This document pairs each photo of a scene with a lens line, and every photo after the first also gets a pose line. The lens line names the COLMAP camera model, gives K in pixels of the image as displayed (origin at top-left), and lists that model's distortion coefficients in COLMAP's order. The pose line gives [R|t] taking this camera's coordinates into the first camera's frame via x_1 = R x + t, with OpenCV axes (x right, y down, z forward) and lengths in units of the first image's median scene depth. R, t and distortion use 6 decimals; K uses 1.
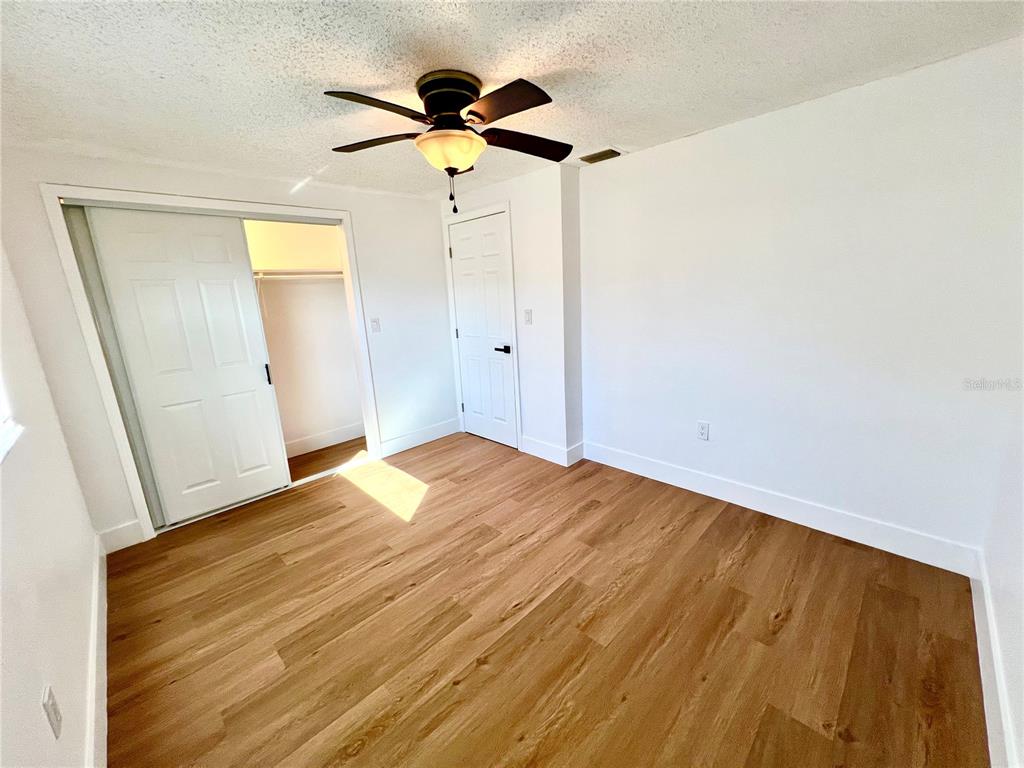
lens RADIAL K [[403.2, 0, 512.0], [0, 403.2, 384.0], [0, 0, 1]] dist [0.000494, 0.000059]
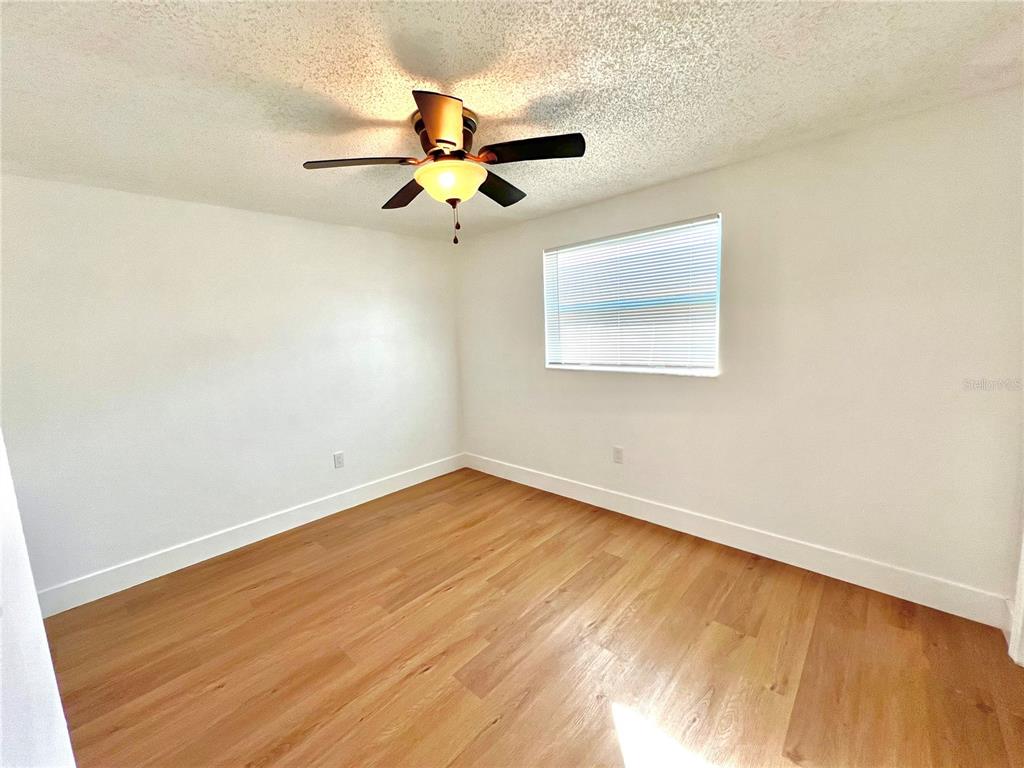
lens RADIAL K [[416.8, 0, 512.0], [0, 416.8, 384.0], [0, 0, 1]] dist [-0.001444, 0.000125]
pose [[-0.994629, 0.100942, -0.022903, -0.185544], [0.085828, 0.927977, 0.362620, -0.394707], [0.057857, 0.358706, -0.931656, 1.759987]]
